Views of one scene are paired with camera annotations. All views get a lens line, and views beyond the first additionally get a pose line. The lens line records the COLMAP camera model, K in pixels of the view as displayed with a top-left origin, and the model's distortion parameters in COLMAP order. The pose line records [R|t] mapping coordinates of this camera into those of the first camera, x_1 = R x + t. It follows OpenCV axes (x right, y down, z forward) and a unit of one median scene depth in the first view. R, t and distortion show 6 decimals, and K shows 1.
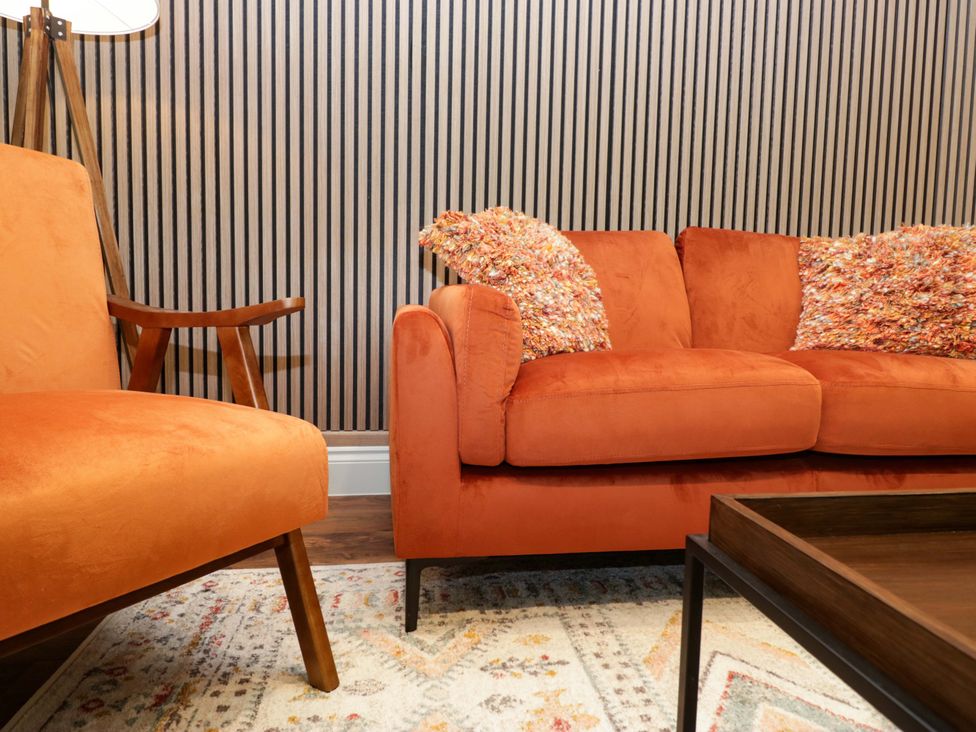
lens RADIAL K [[622.1, 0, 489.3], [0, 622.1, 352.4], [0, 0, 1]] dist [-0.006423, -0.001522]
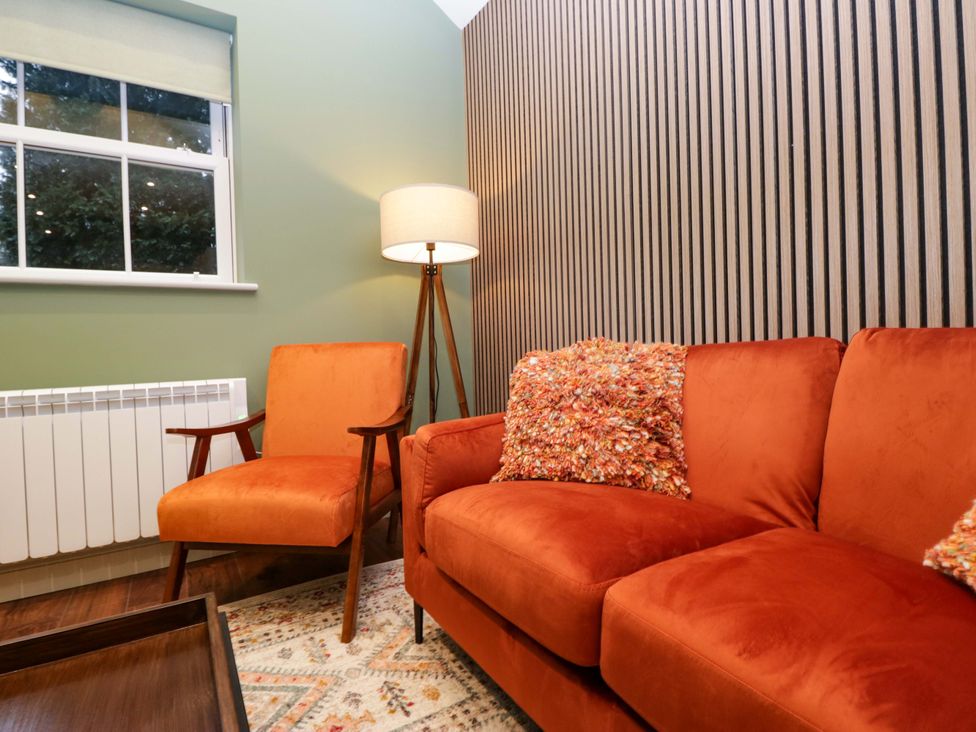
lens RADIAL K [[509.0, 0, 491.0], [0, 509.0, 354.9], [0, 0, 1]] dist [-0.015679, -0.001495]
pose [[0.396409, -0.019633, -0.917864, 1.170849], [-0.031549, 0.998889, -0.034992, -0.239697], [0.917532, 0.042829, 0.395350, 0.673339]]
